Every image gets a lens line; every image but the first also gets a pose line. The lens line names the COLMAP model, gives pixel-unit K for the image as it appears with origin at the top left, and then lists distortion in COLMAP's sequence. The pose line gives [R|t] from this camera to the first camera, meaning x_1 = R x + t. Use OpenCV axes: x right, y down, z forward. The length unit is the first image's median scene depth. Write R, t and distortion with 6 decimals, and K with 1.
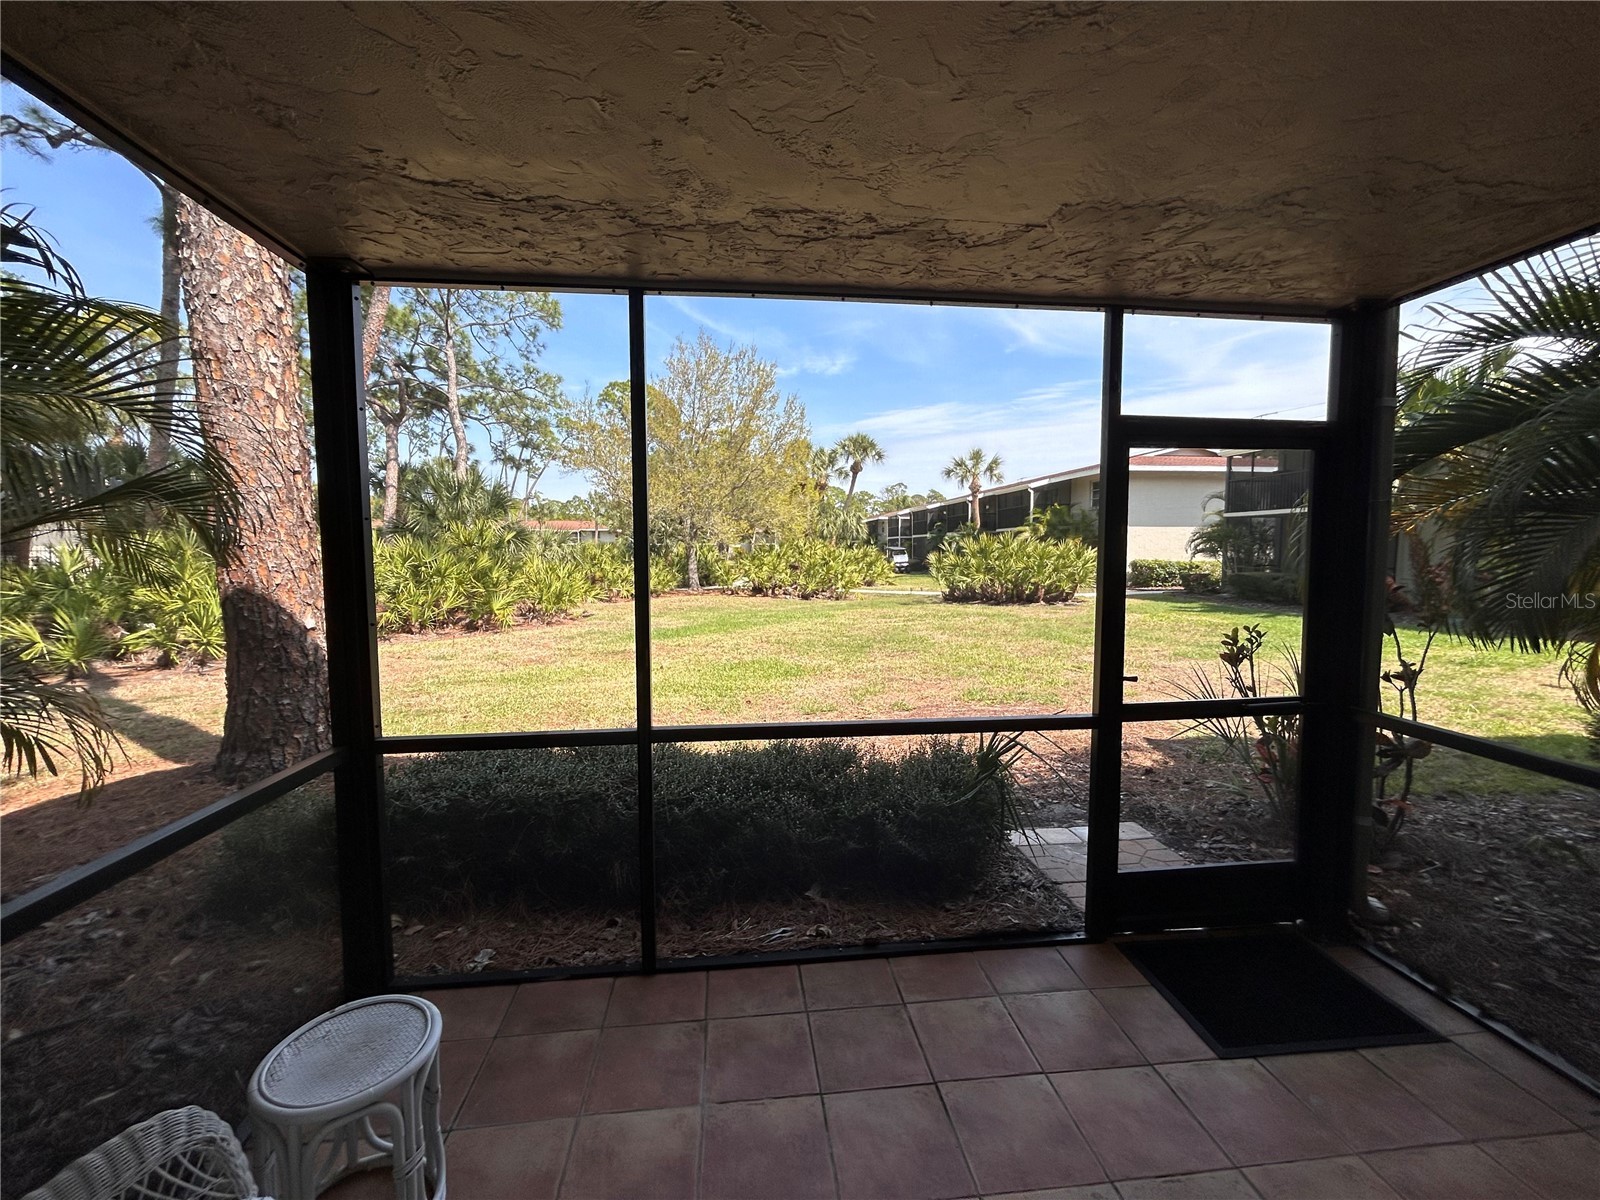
lens RADIAL K [[640.8, 0, 798.4], [0, 640.8, 595.3], [0, 0, 1]] dist [-0.011049, 0.004908]
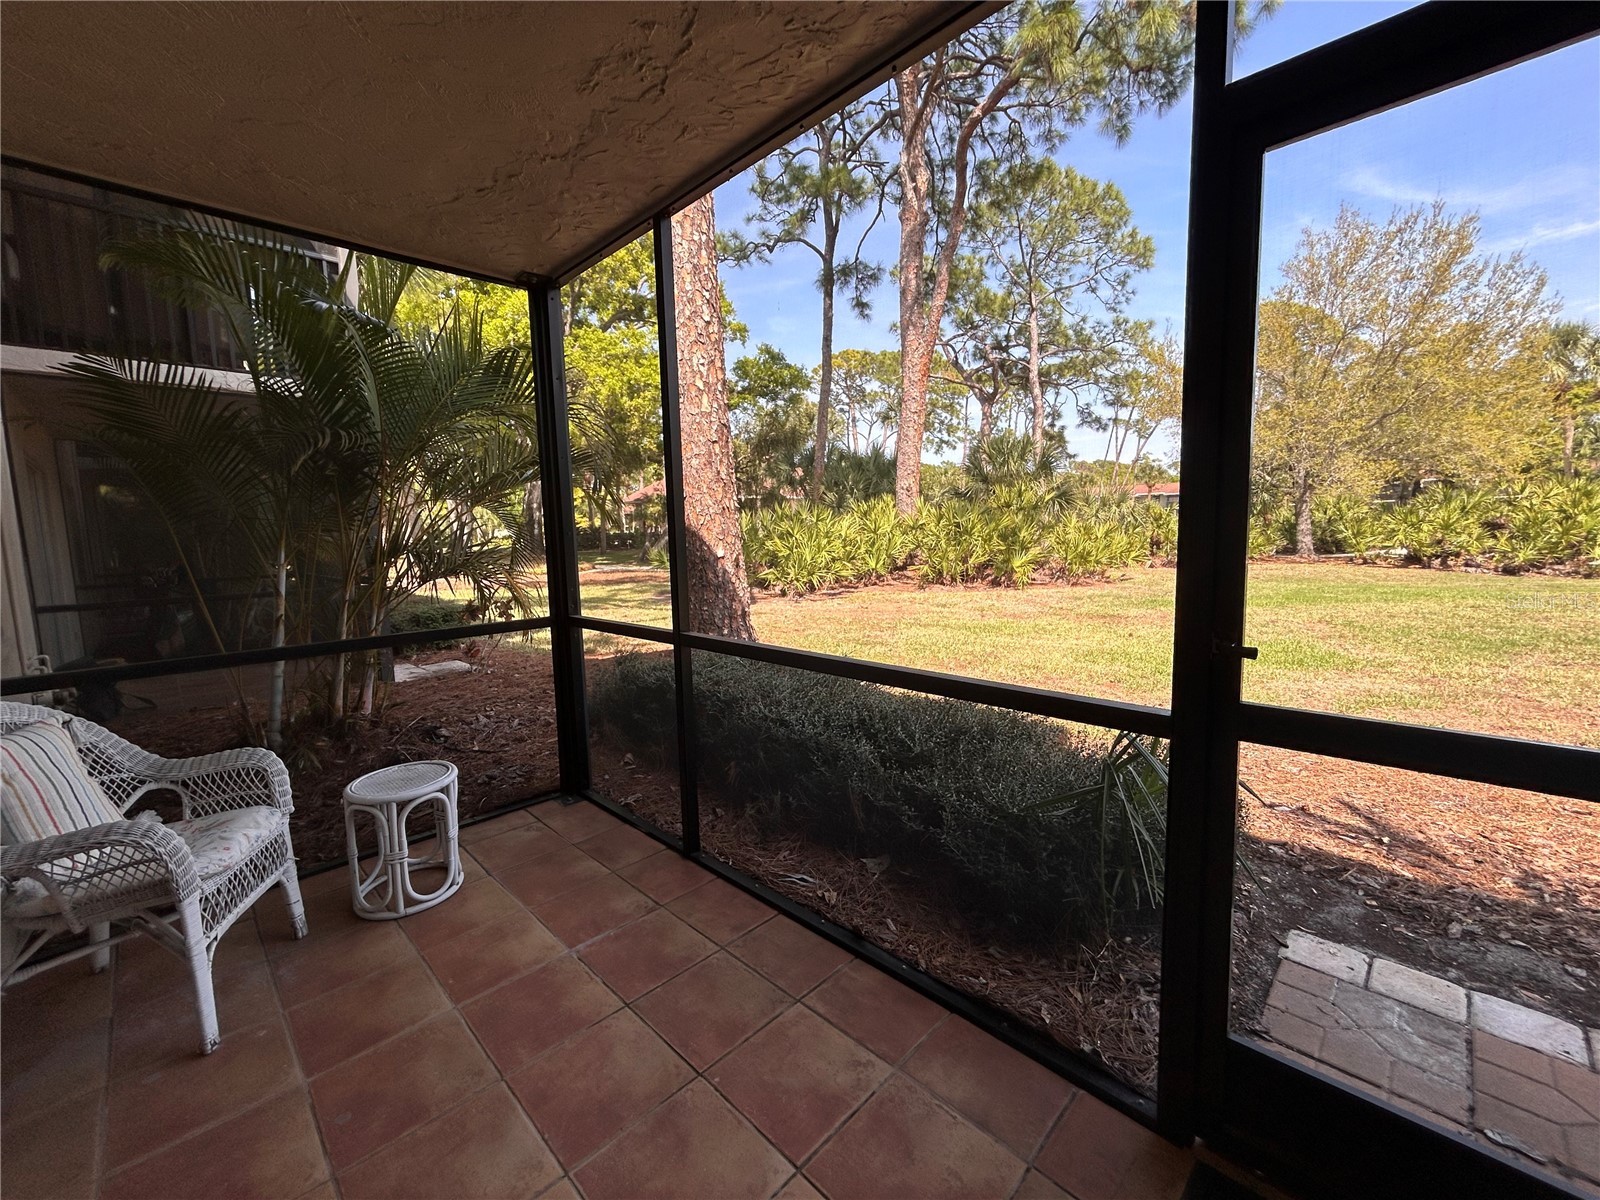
lens RADIAL K [[640.8, 0, 798.4], [0, 640.8, 595.3], [0, 0, 1]] dist [-0.011049, 0.004908]
pose [[0.633879, 0.068203, -0.770419, 0.088528], [-0.028125, 0.997478, 0.065163, 0.008794], [0.772920, -0.019637, 0.634199, 0.058176]]
